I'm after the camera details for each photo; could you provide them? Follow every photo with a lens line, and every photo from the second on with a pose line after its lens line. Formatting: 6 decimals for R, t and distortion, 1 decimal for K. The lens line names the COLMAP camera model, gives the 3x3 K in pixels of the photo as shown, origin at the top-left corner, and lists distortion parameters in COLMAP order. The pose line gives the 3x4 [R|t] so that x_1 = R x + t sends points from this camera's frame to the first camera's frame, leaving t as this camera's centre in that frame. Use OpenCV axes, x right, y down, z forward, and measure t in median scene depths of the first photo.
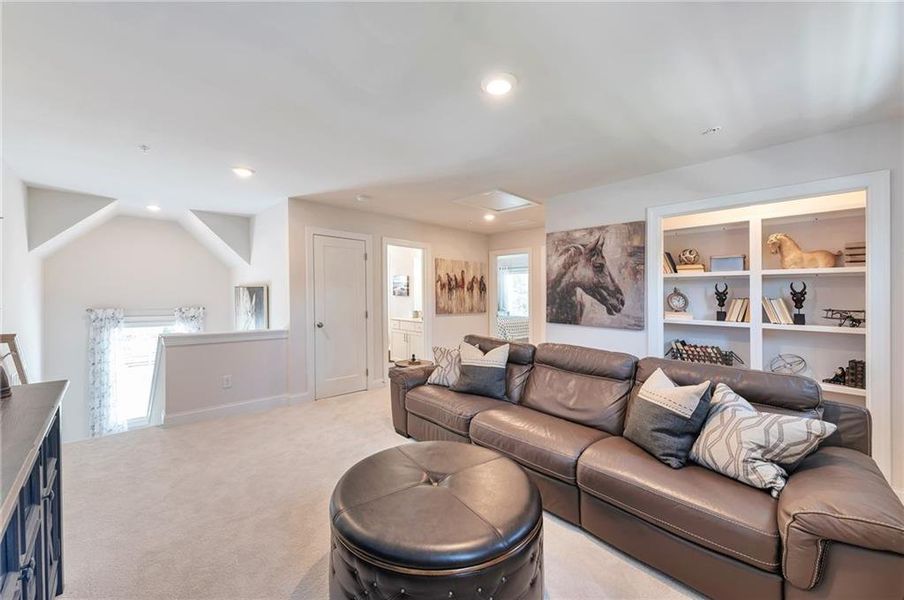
lens RADIAL K [[350.7, 0, 452.2], [0, 350.7, 295.5], [0, 0, 1]] dist [0.025609, -0.007154]
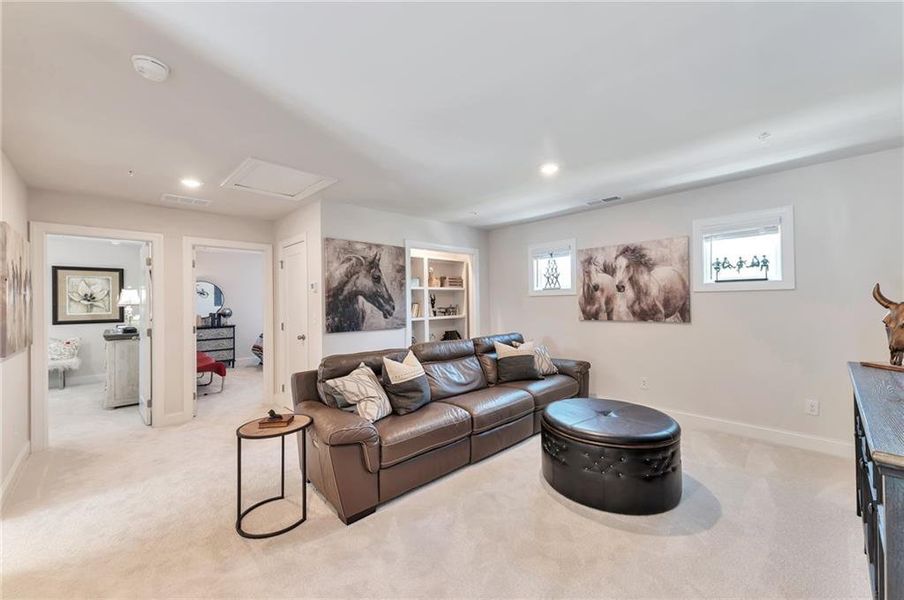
lens RADIAL K [[350.7, 0, 452.2], [0, 350.7, 298.7], [0, 0, 1]] dist [0.025609, -0.007154]
pose [[-0.023323, 0.001044, 0.999727, -0.741513], [0.022642, 0.999744, -0.000516, -0.007137], [-0.999472, 0.022623, -0.023341, 0.766796]]
